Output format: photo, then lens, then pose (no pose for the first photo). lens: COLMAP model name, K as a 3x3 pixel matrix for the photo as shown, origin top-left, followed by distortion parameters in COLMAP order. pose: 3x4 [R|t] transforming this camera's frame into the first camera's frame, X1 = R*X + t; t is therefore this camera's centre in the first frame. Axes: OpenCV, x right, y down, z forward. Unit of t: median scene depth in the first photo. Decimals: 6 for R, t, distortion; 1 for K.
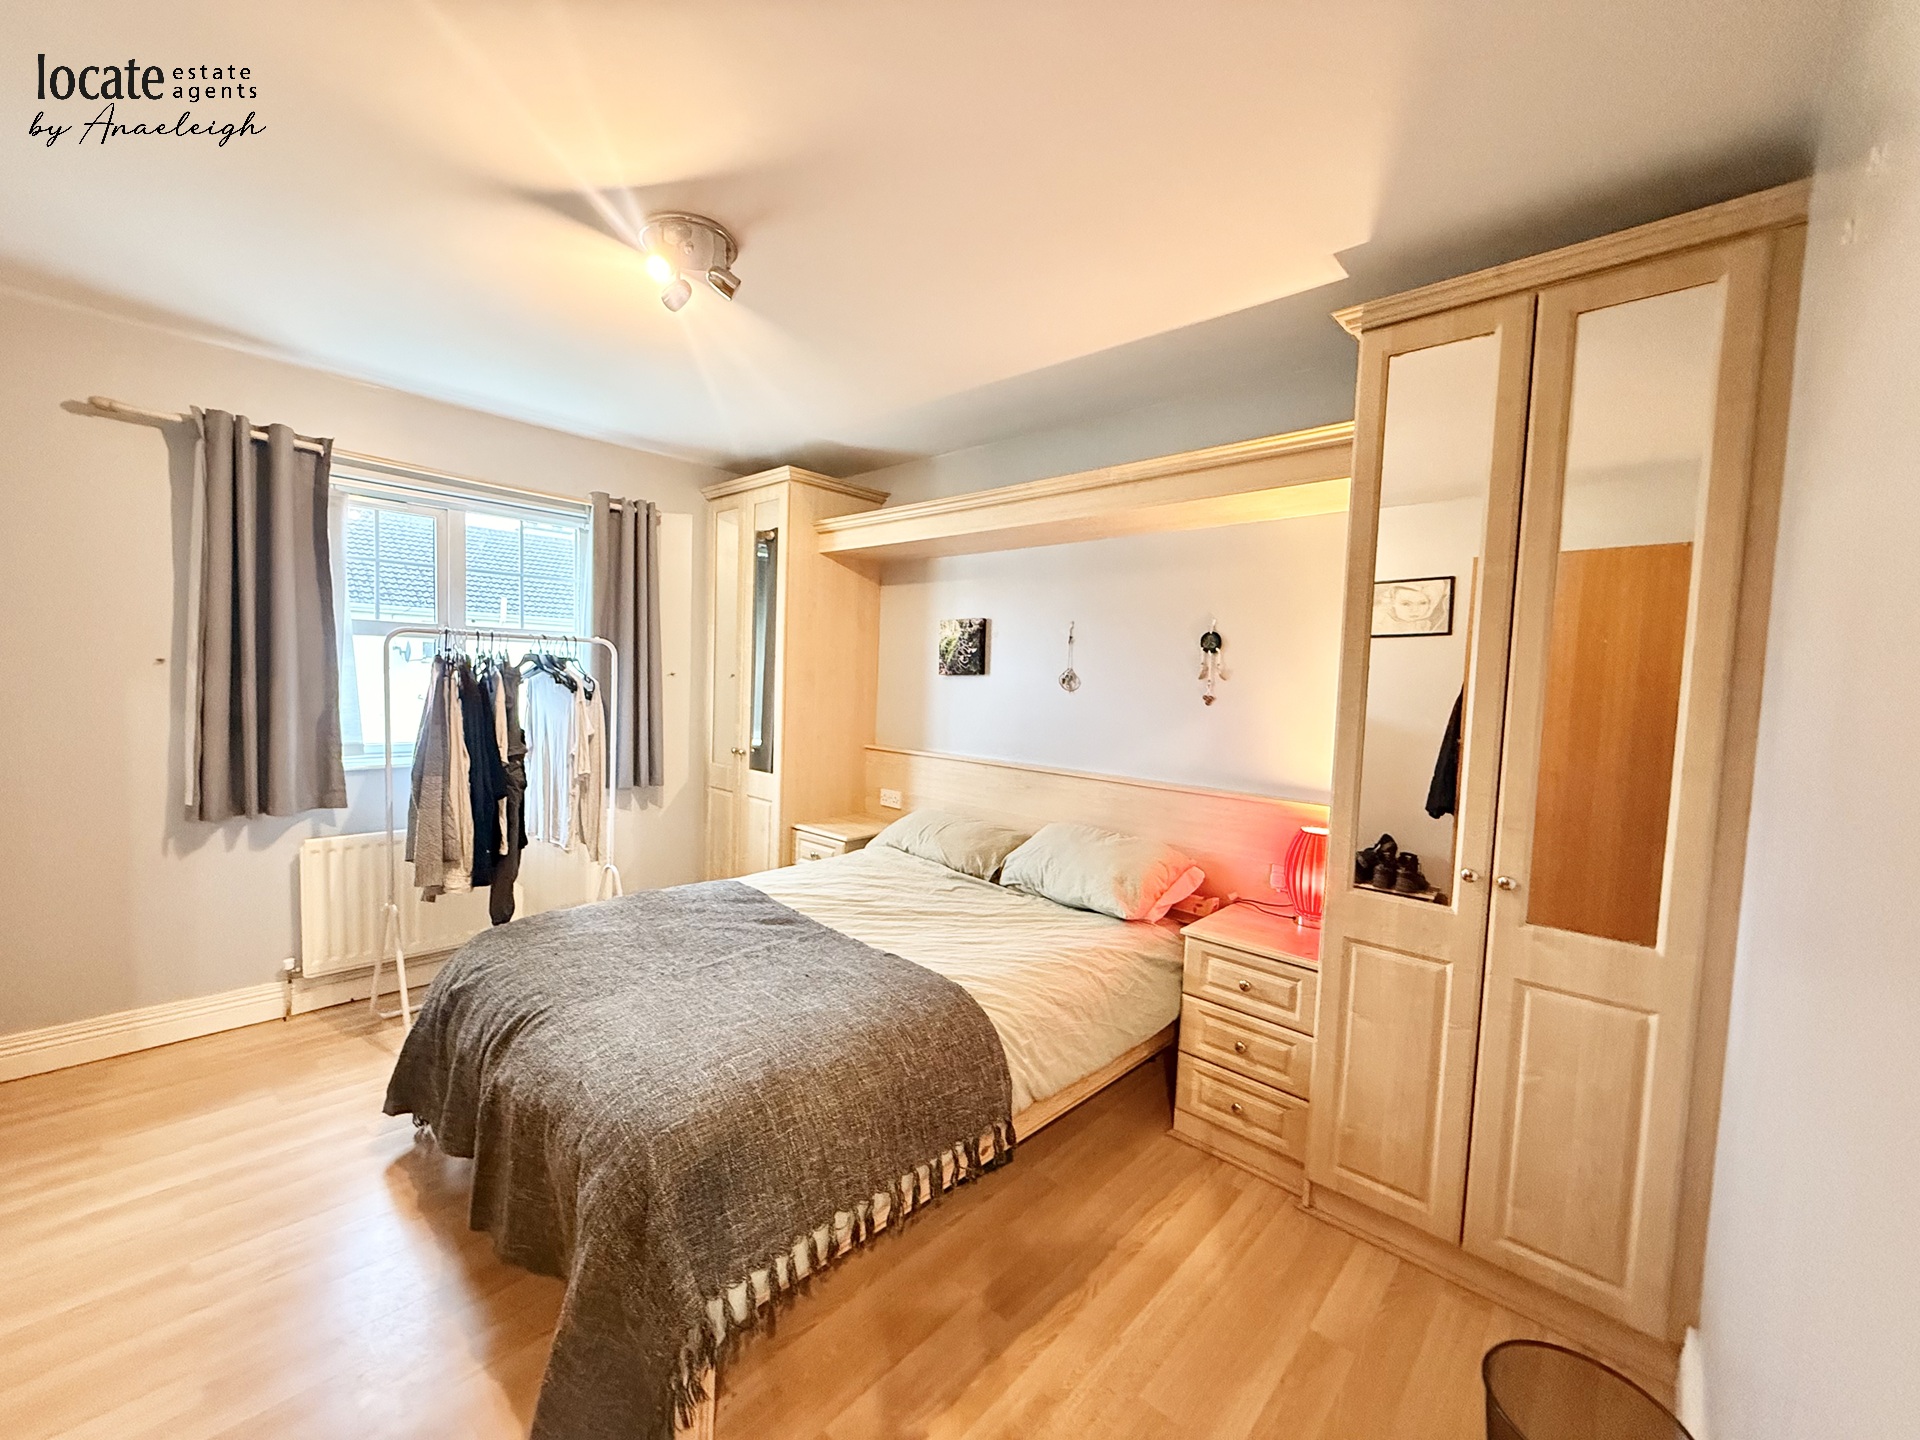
lens RADIAL K [[757.5, 0, 948.6], [0, 757.5, 721.0], [0, 0, 1]] dist [-0.005030, 0.000309]
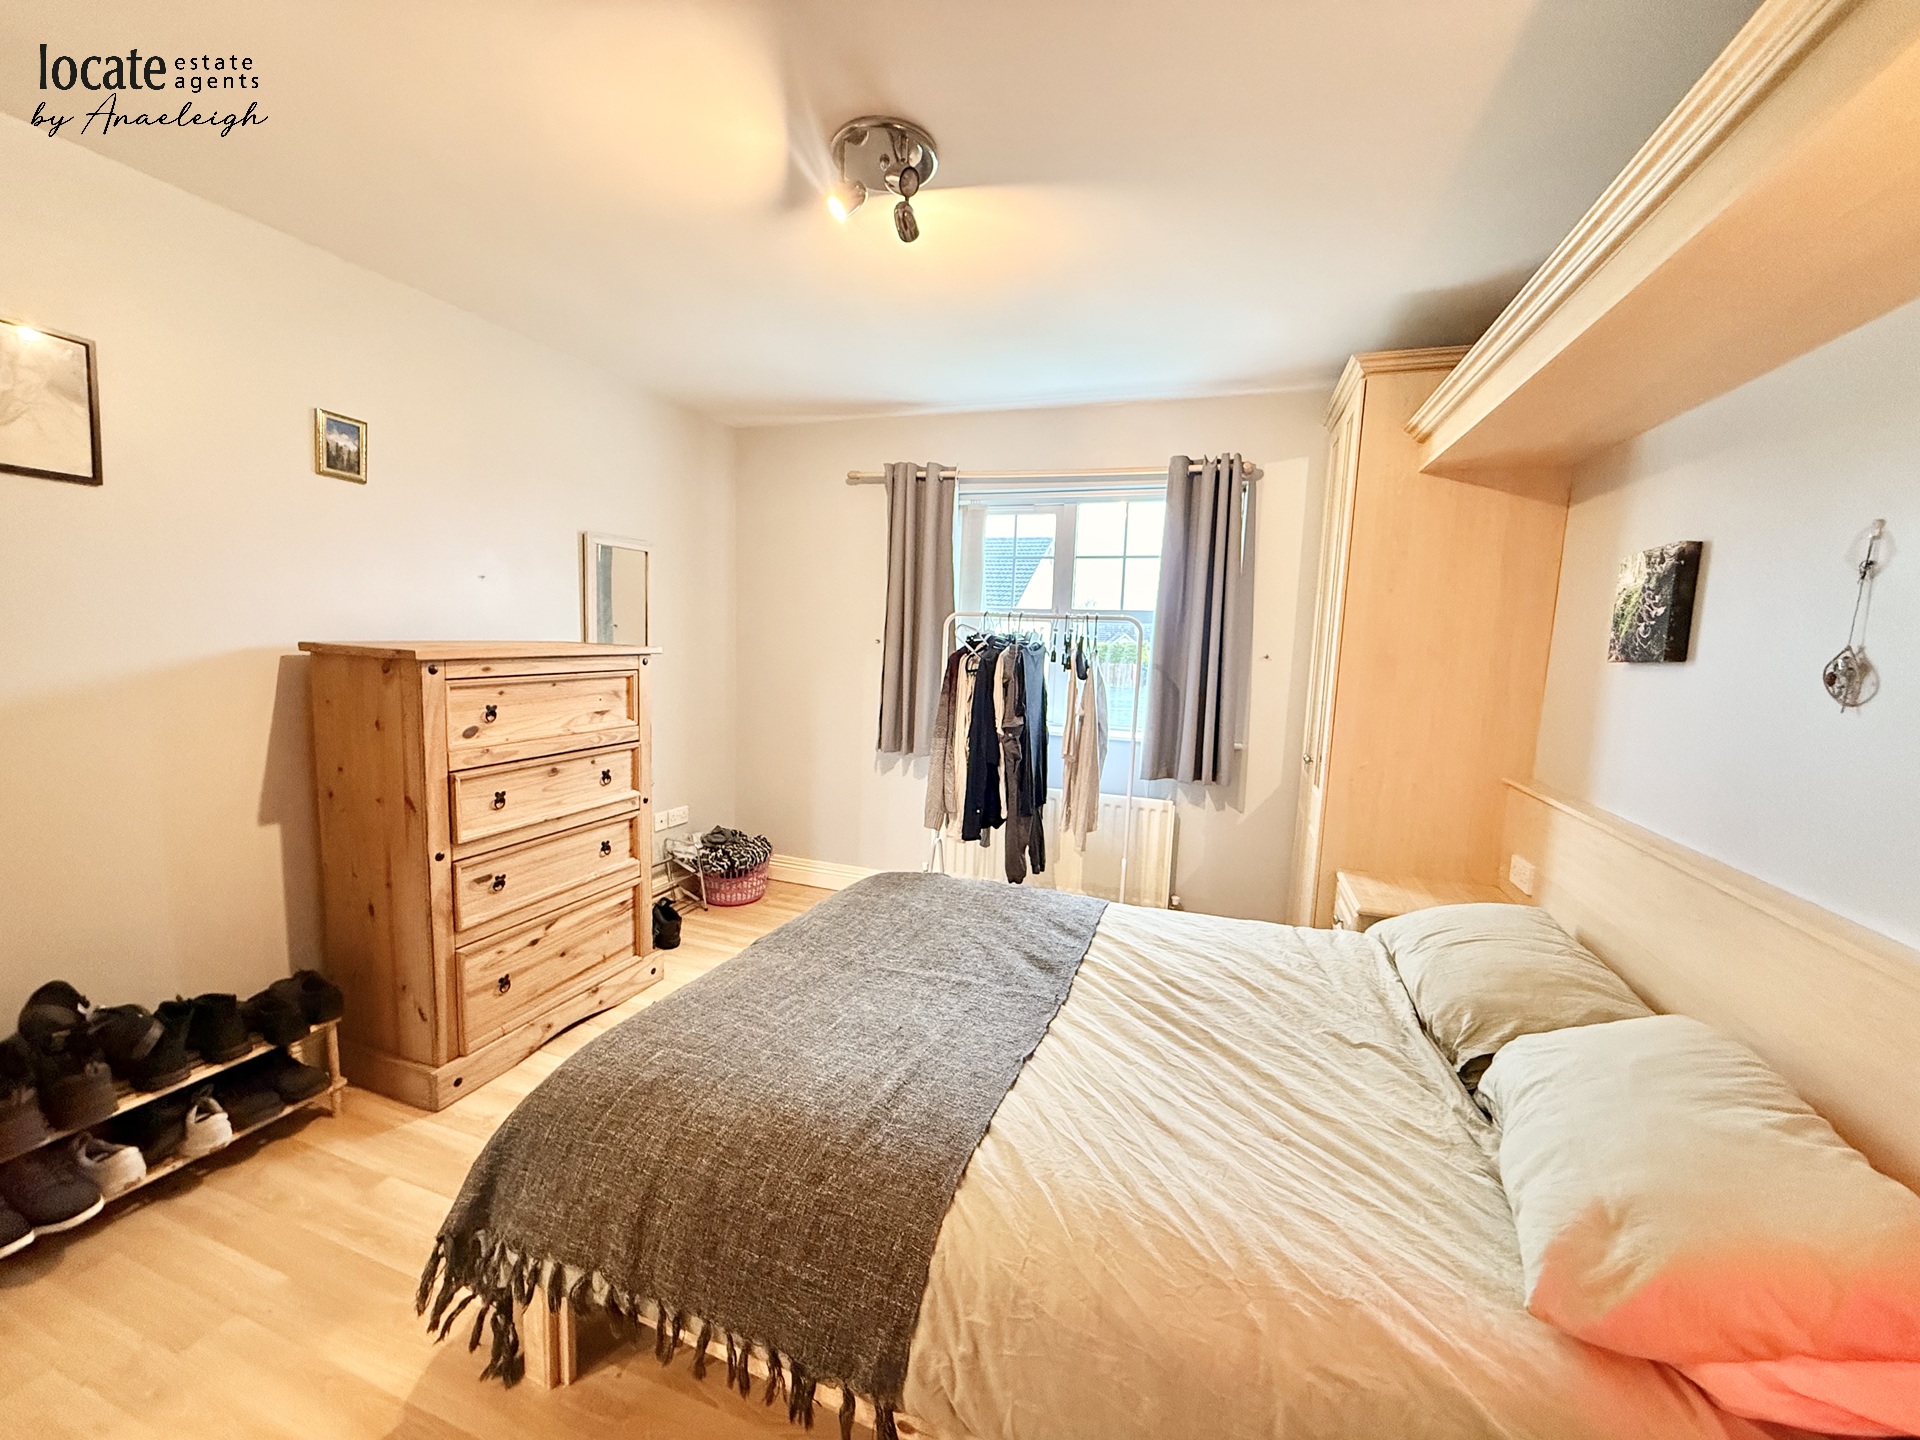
lens RADIAL K [[757.5, 0, 951.0], [0, 757.5, 718.9], [0, 0, 1]] dist [-0.005030, 0.000309]
pose [[0.407089, 0.083628, -0.909552, 0.374378], [-0.075686, 0.995464, 0.057652, -0.023471], [0.910247, 0.045371, 0.411572, 0.503937]]
